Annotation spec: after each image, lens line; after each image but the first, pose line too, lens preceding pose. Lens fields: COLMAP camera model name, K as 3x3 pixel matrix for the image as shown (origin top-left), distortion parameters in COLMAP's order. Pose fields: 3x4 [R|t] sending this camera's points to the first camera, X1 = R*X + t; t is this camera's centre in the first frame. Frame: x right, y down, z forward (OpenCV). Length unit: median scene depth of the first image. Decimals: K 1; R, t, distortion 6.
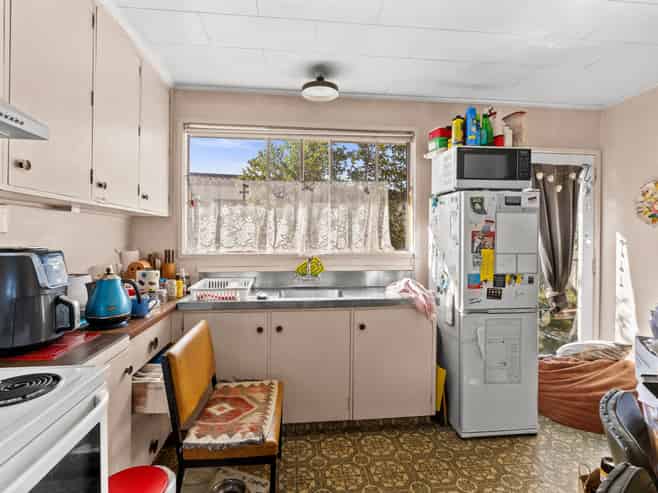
lens RADIAL K [[332.4, 0, 323.9], [0, 332.4, 236.1], [0, 0, 1]] dist [0.001749, 0.000037]
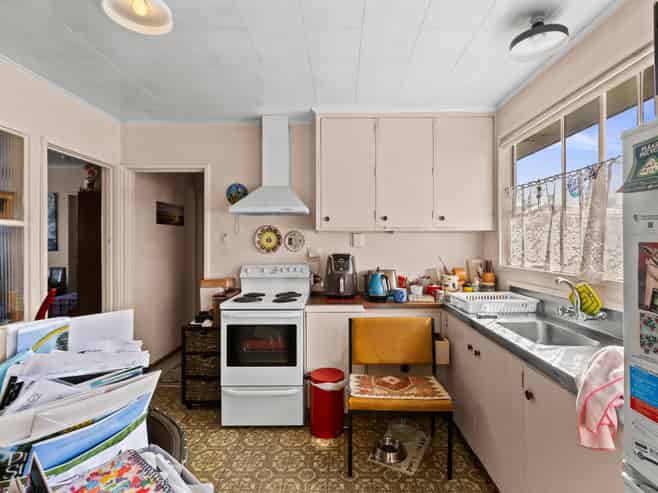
lens RADIAL K [[332.4, 0, 323.9], [0, 332.4, 236.1], [0, 0, 1]] dist [0.001749, 0.000037]
pose [[-0.142224, -0.028518, -0.989424, 0.920886], [0.010588, 0.999484, -0.030330, -0.016418], [0.989778, -0.014790, -0.141848, 0.806262]]
